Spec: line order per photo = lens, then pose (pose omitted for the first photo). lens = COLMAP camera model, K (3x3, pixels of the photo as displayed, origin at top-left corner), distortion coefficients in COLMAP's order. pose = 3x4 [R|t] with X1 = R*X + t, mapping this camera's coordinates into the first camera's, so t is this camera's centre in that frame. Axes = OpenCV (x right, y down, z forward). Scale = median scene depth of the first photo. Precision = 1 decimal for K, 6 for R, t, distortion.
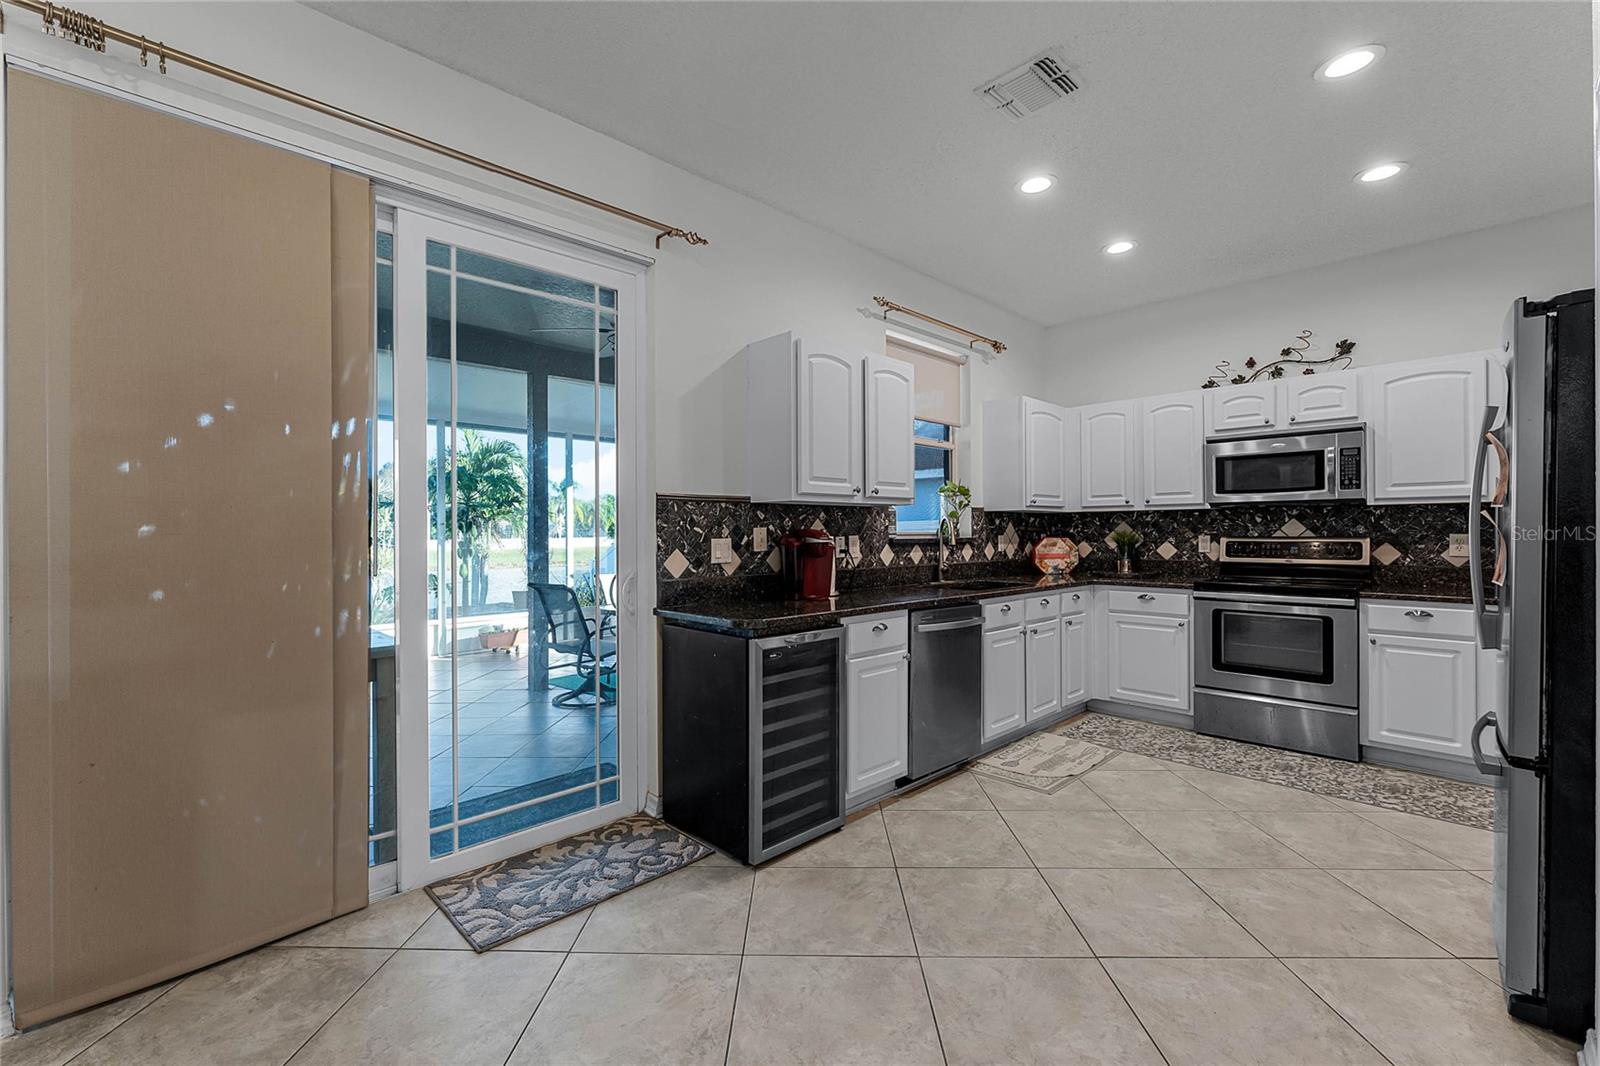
lens RADIAL K [[673.7, 0, 796.7], [0, 673.7, 529.9], [0, 0, 1]] dist [-0.000936, 0.000015]
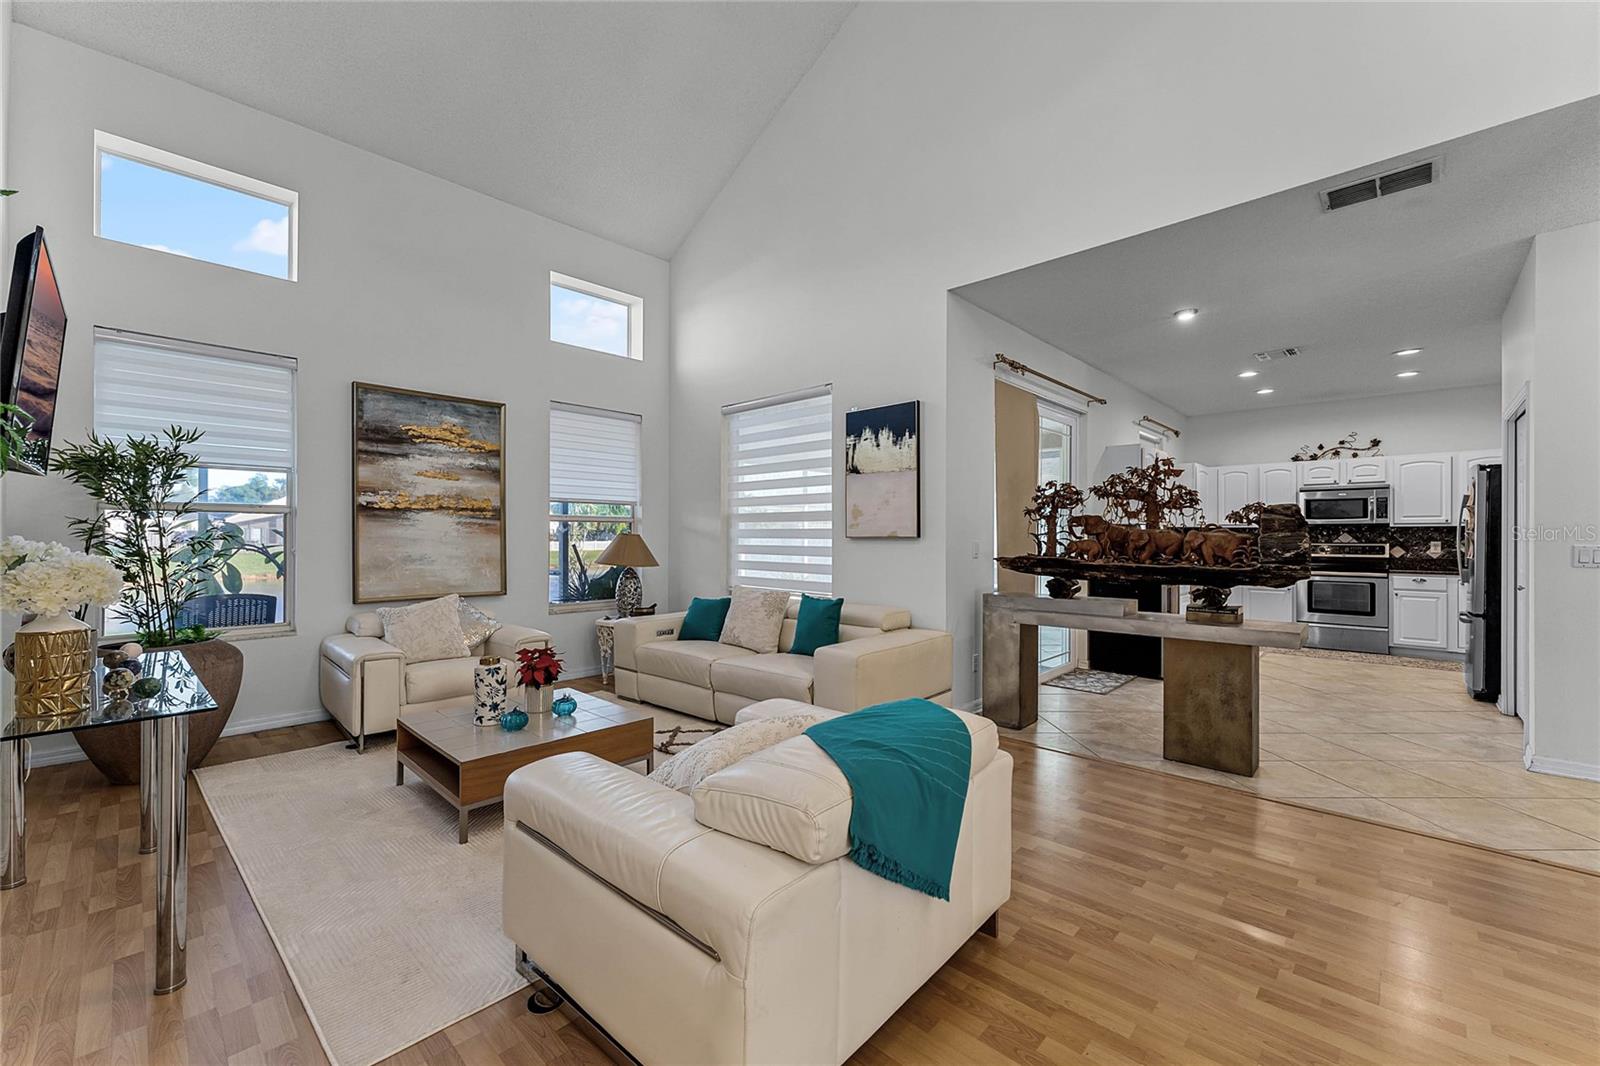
lens RADIAL K [[650.0, 0, 790.3], [0, 650.0, 535.0], [0, 0, 1]] dist [0.000740, -0.000098]
pose [[0.999165, 0.007890, 0.040076, -0.957770], [-0.007751, 0.999963, -0.003613, 0.007698], [-0.040103, 0.003300, 0.999190, -0.808257]]
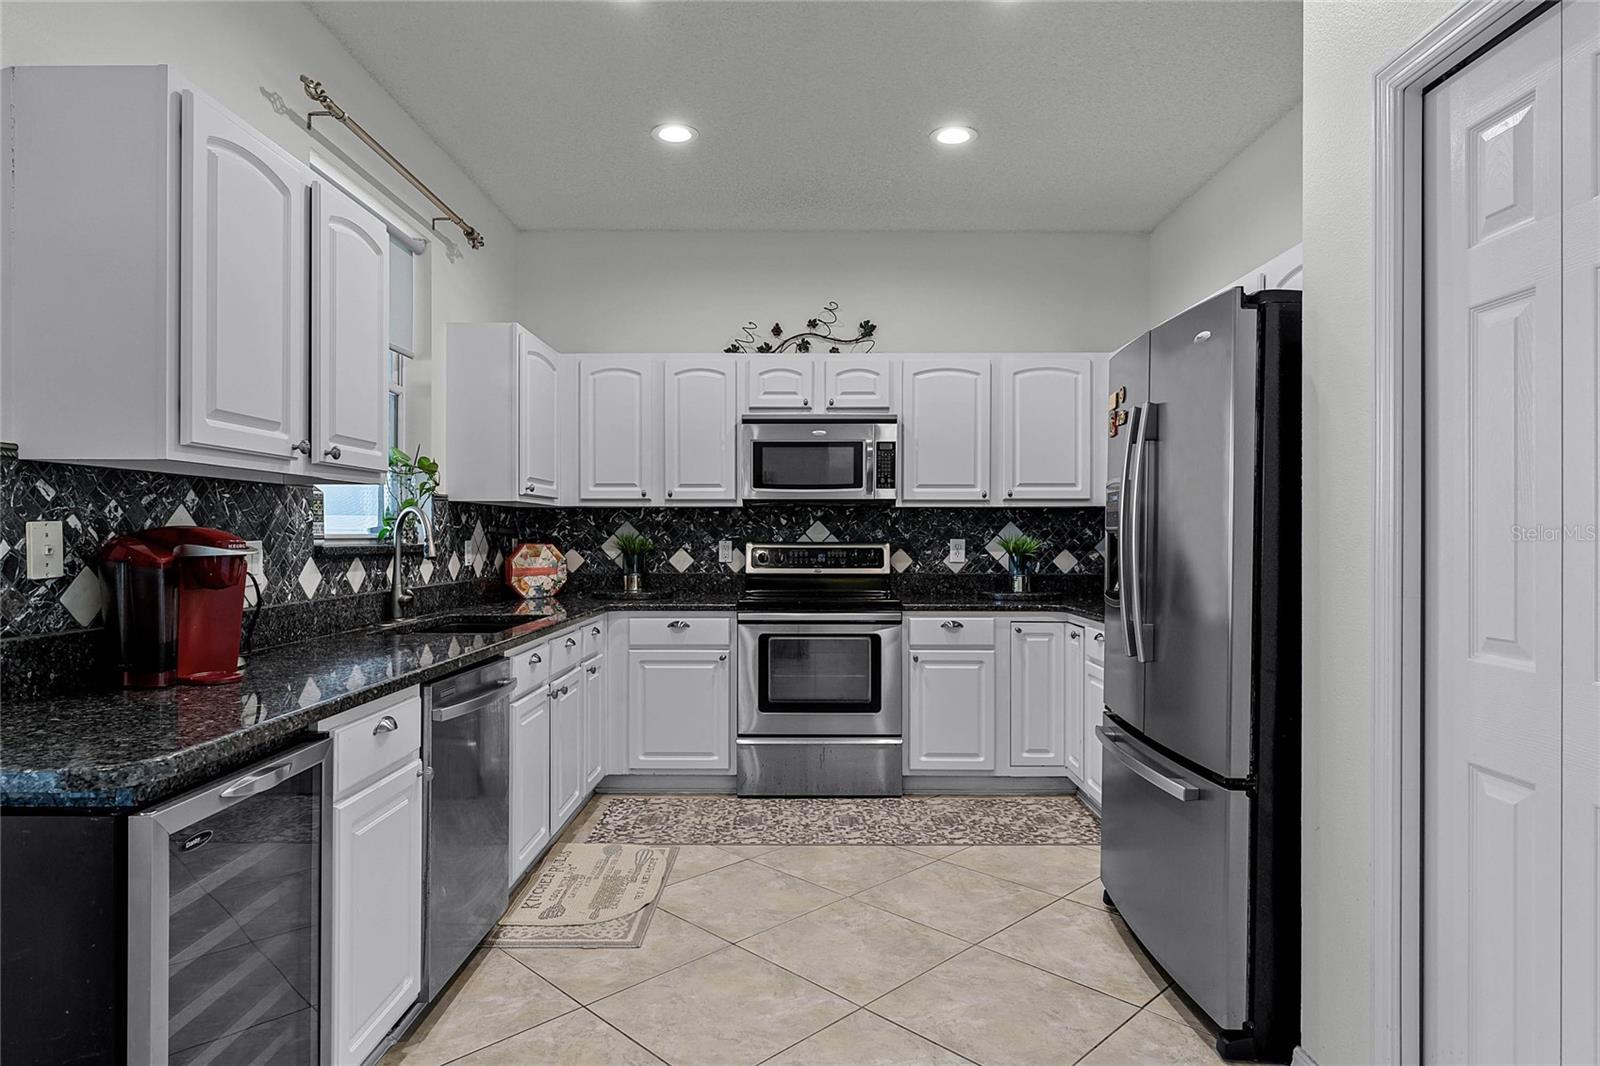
lens RADIAL K [[907.6, 0, 797.3], [0, 907.6, 532.5], [0, 0, 1]] dist [-0.001864, -0.000101]
pose [[0.700070, 0.006704, 0.714043, -0.109946], [-0.006401, 0.999975, -0.003113, 0.001799], [-0.714046, -0.002391, 0.700095, 0.242151]]
